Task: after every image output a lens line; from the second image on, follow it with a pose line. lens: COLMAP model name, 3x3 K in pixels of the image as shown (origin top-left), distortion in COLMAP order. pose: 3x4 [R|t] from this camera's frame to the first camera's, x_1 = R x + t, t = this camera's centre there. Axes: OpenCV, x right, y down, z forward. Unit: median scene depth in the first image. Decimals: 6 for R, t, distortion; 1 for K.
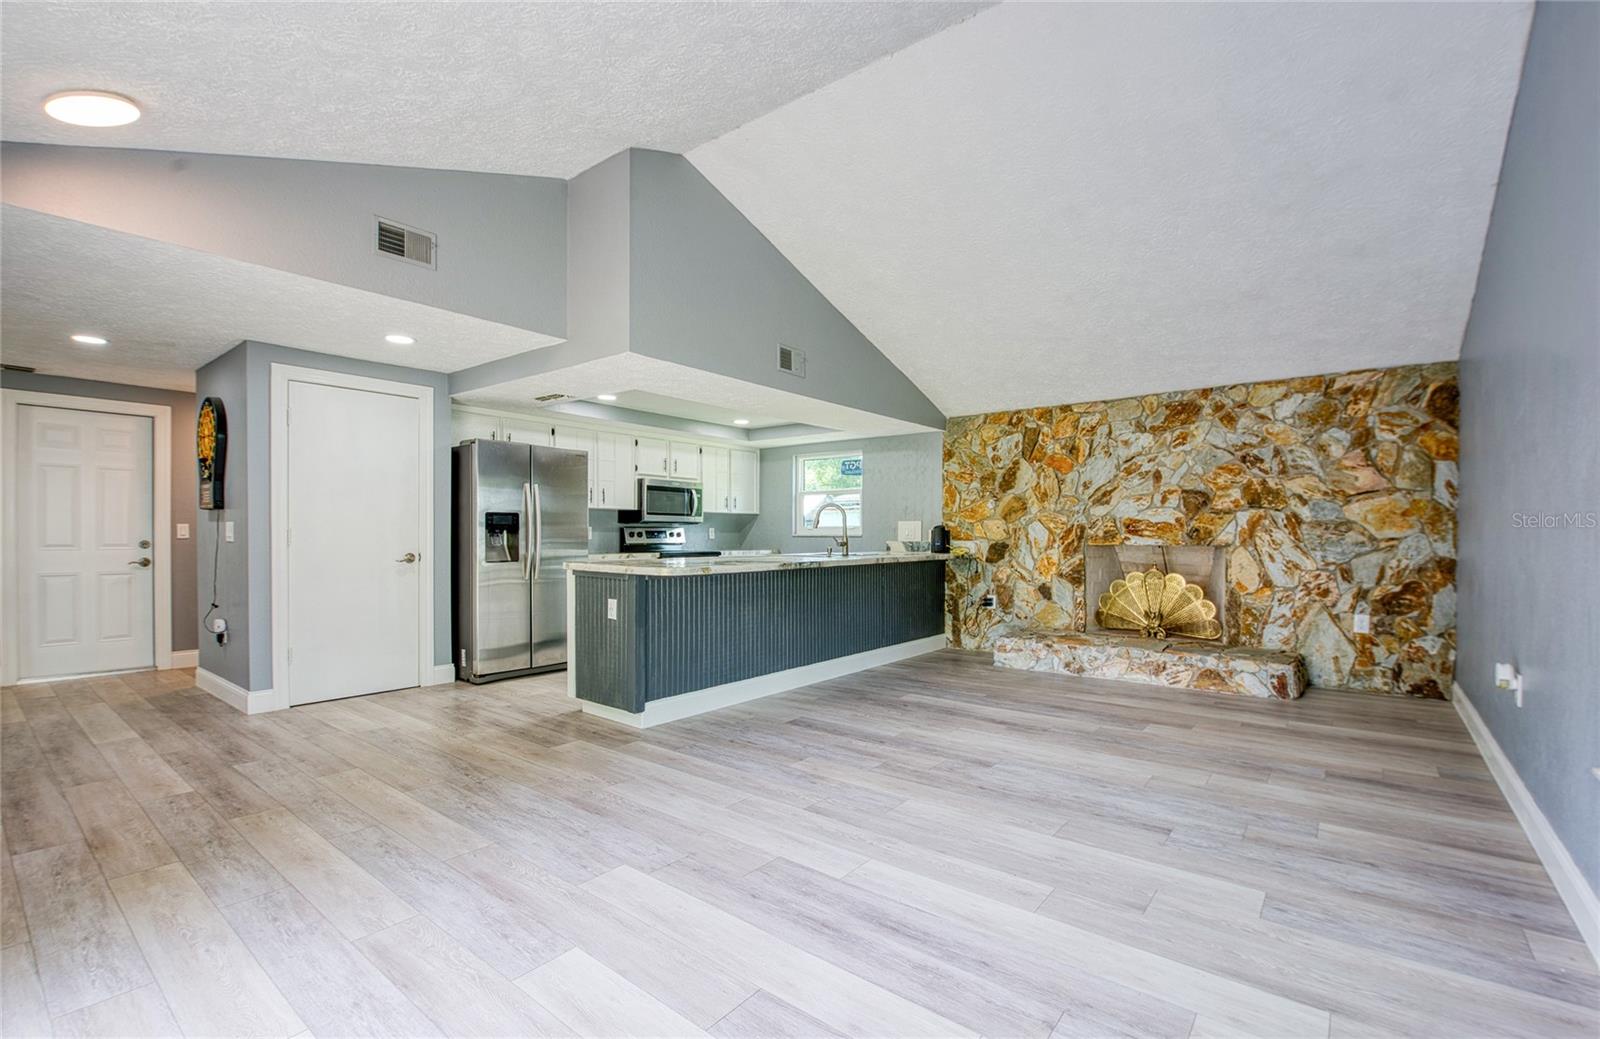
lens RADIAL K [[716.1, 0, 771.5], [0, 716.1, 544.0], [0, 0, 1]] dist [-0.017880, -0.001199]
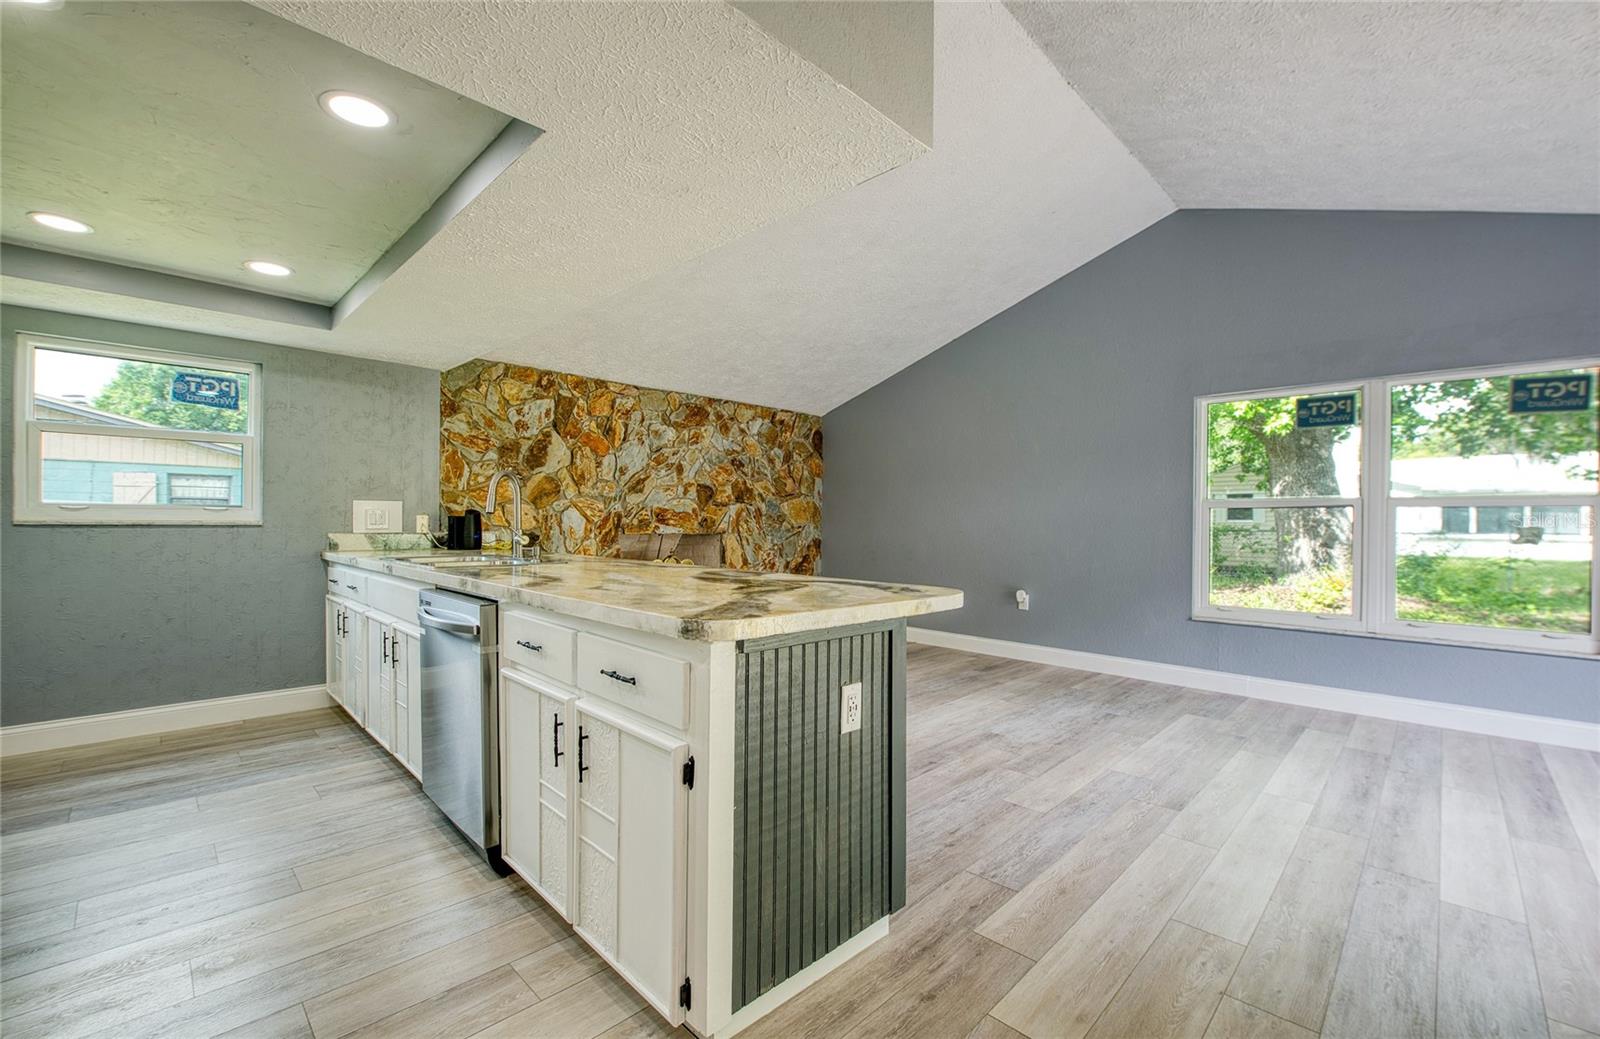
lens RADIAL K [[696.4, 0, 770.6], [0, 696.4, 523.9], [0, 0, 1]] dist [-0.012449, -0.003118]
pose [[0.057987, -0.003602, 0.998311, -0.630727], [0.004711, 0.999983, 0.003334, -0.019669], [-0.998306, 0.004510, 0.058003, 1.014693]]
